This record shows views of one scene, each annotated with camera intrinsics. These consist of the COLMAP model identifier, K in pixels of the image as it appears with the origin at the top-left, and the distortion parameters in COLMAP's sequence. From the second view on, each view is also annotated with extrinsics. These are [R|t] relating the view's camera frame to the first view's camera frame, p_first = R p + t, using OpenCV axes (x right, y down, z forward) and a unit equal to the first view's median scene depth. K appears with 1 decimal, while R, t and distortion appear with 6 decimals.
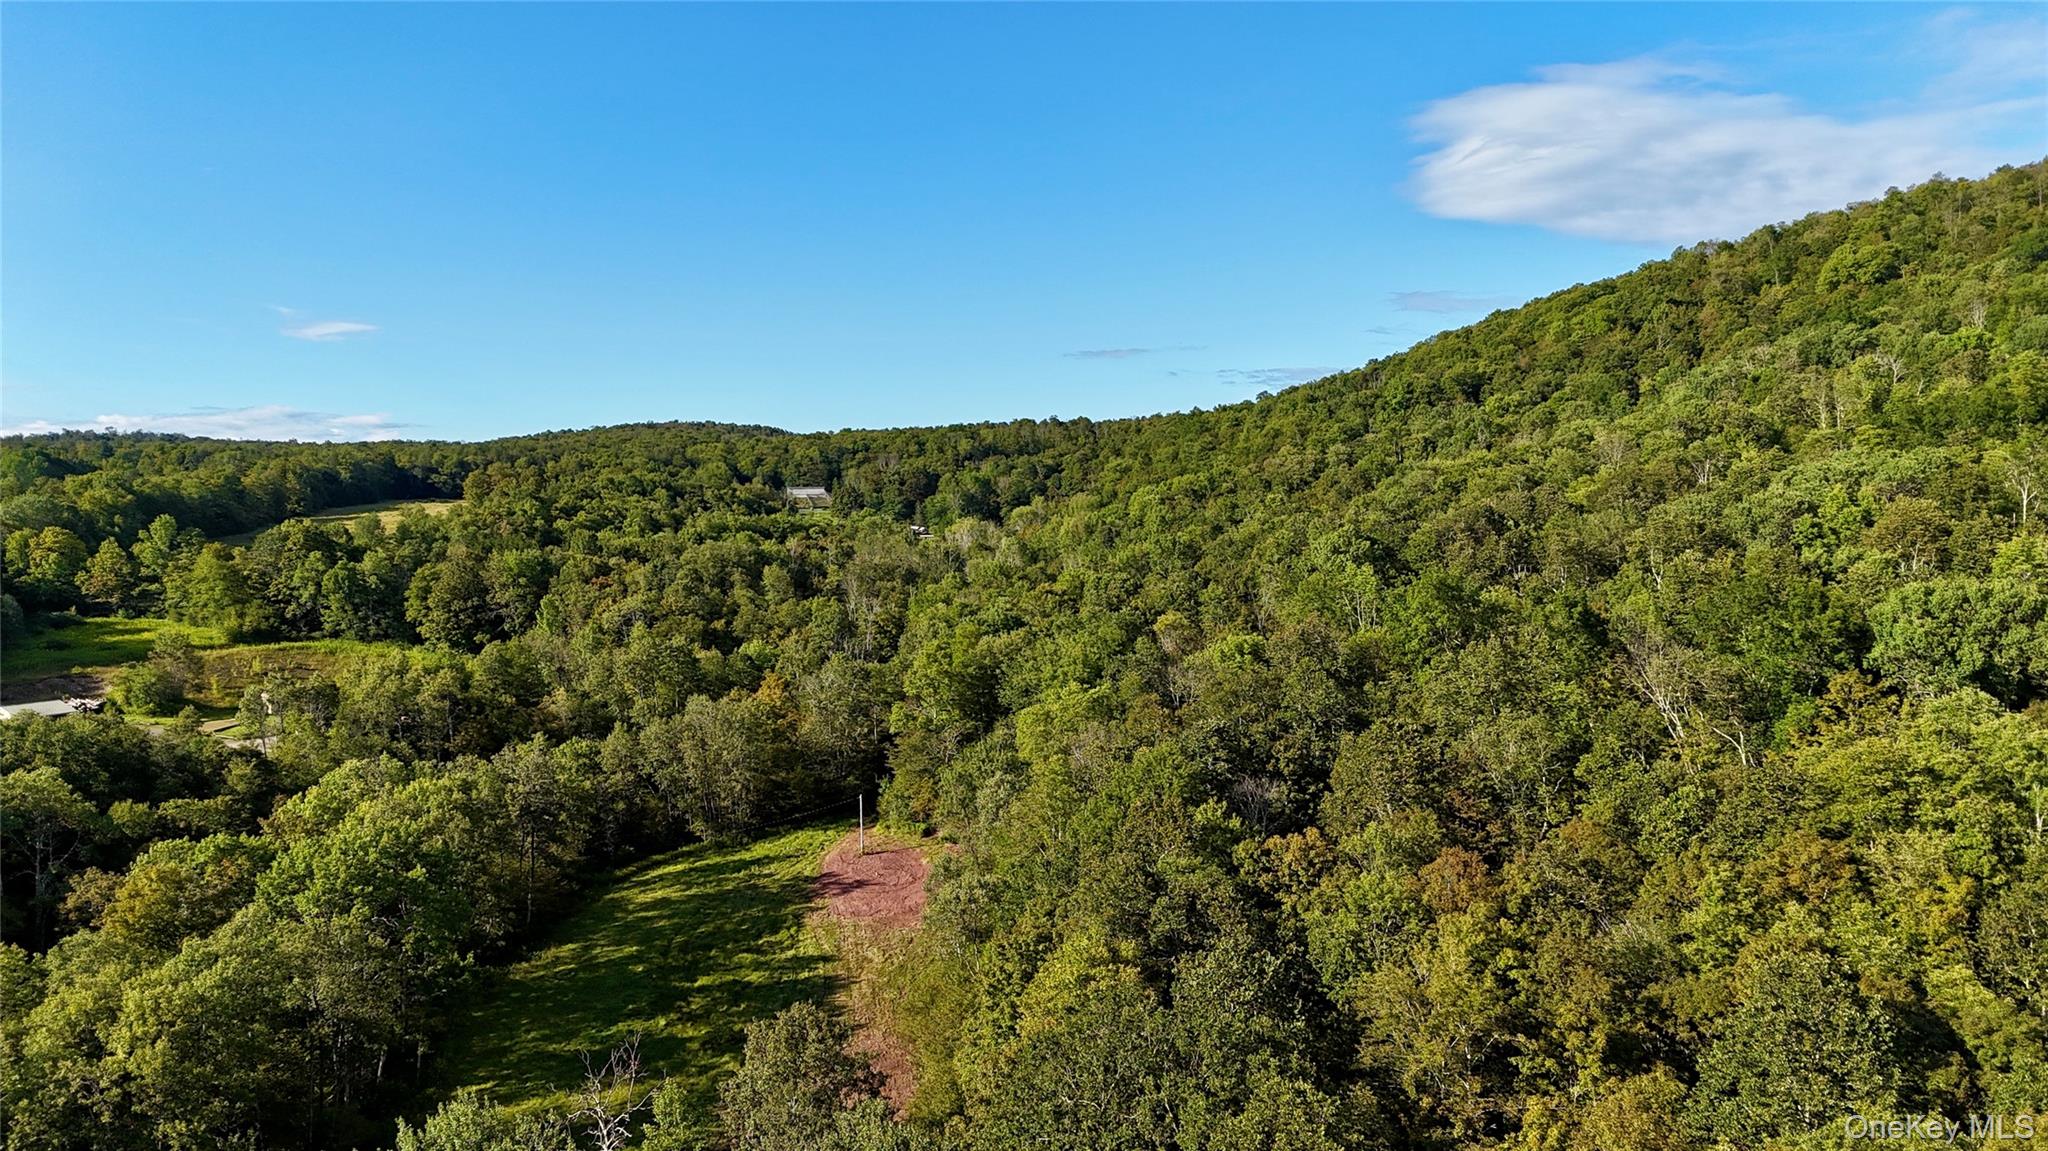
lens RADIAL K [[1472.5, 0, 1051.2], [0, 1472.5, 597.9], [0, 0, 1]] dist [0.144742, -0.153605]
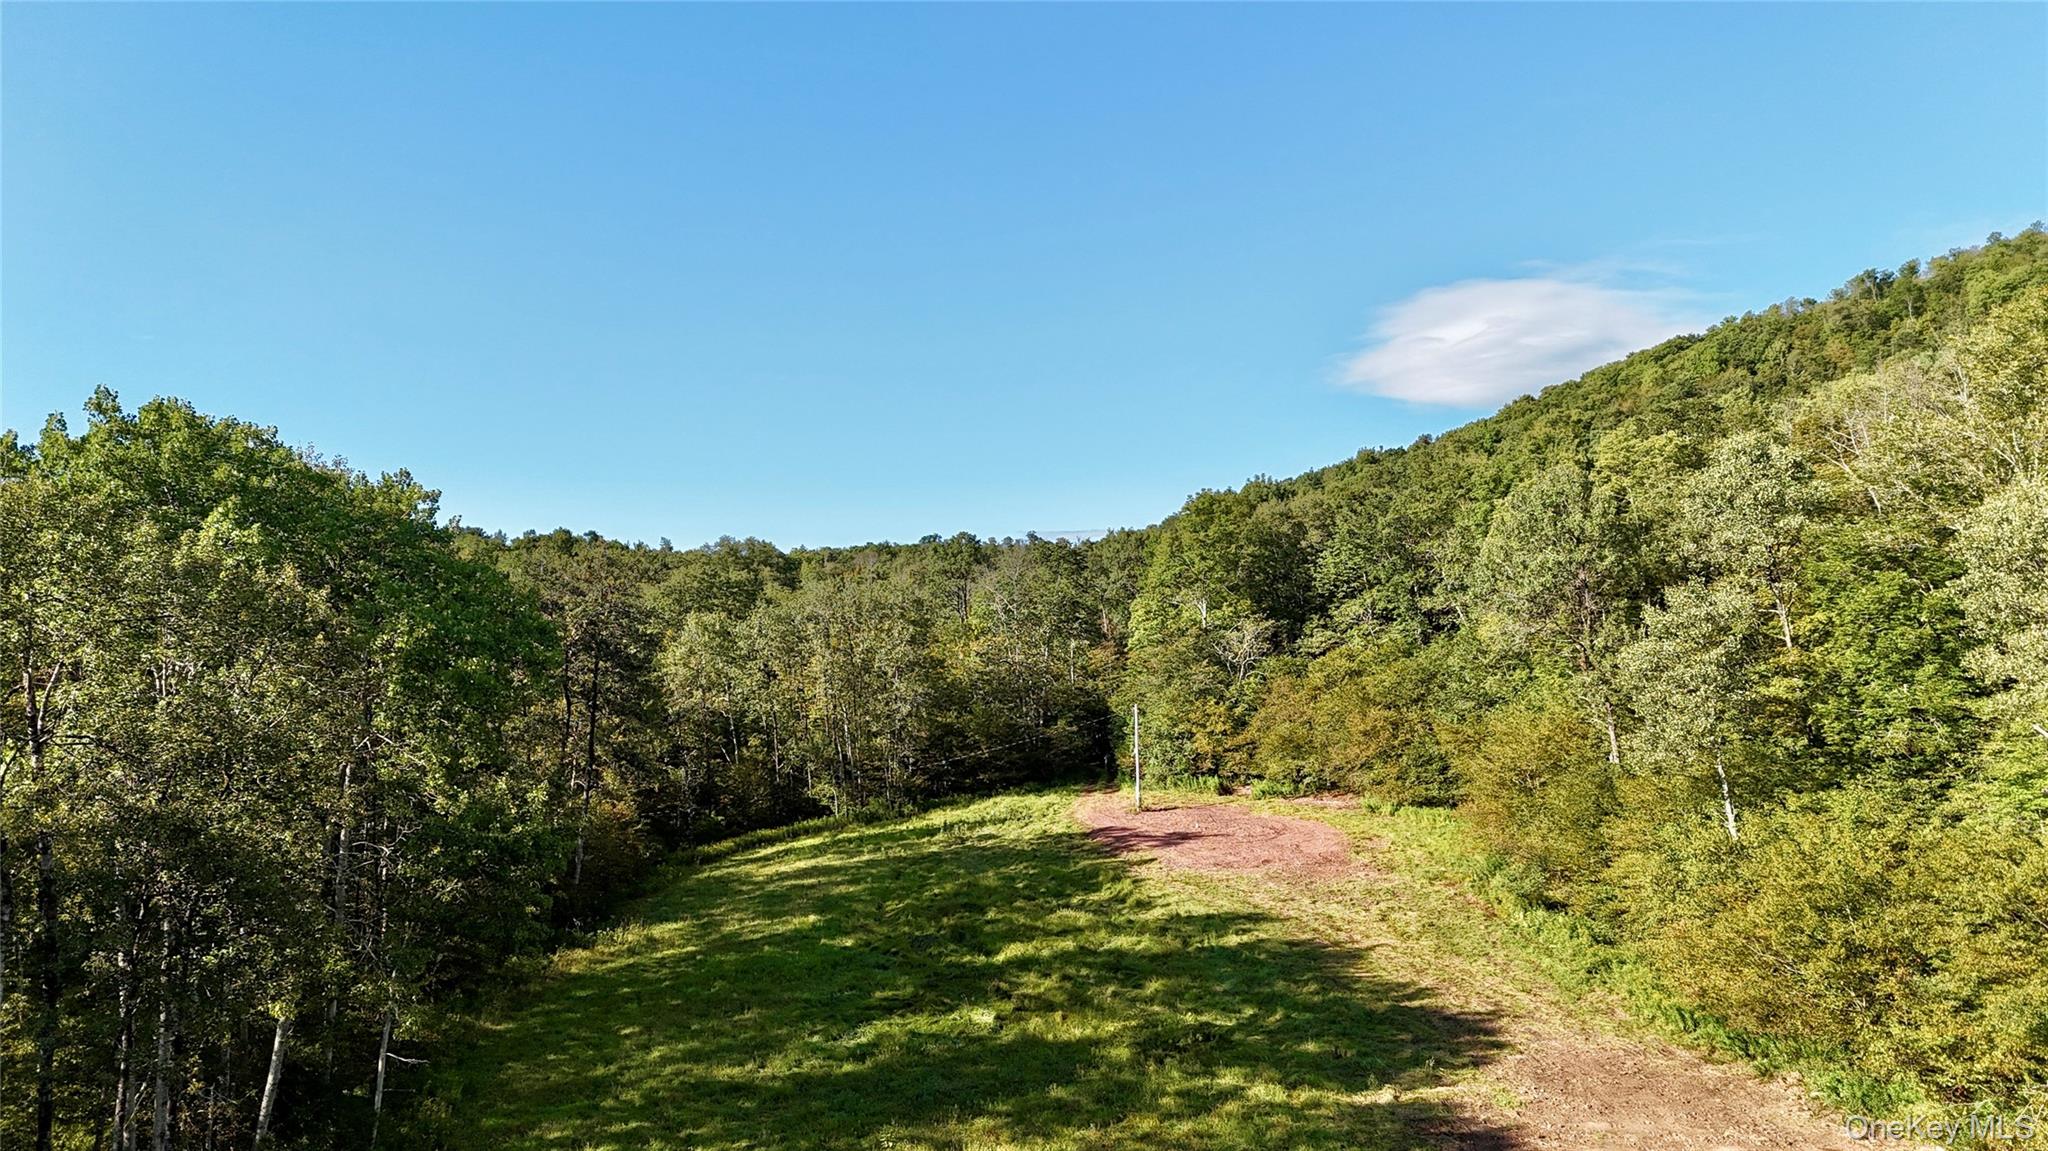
lens RADIAL K [[1454.1, 0, 1024.0], [0, 1454.1, 575.5], [0, 0, 1]] dist [0.075362, -0.039887]
pose [[0.999053, -0.000094, 0.043499, -0.156384], [0.006396, 0.989446, -0.144759, 0.131296], [-0.043026, 0.144900, 0.988510, 0.350457]]
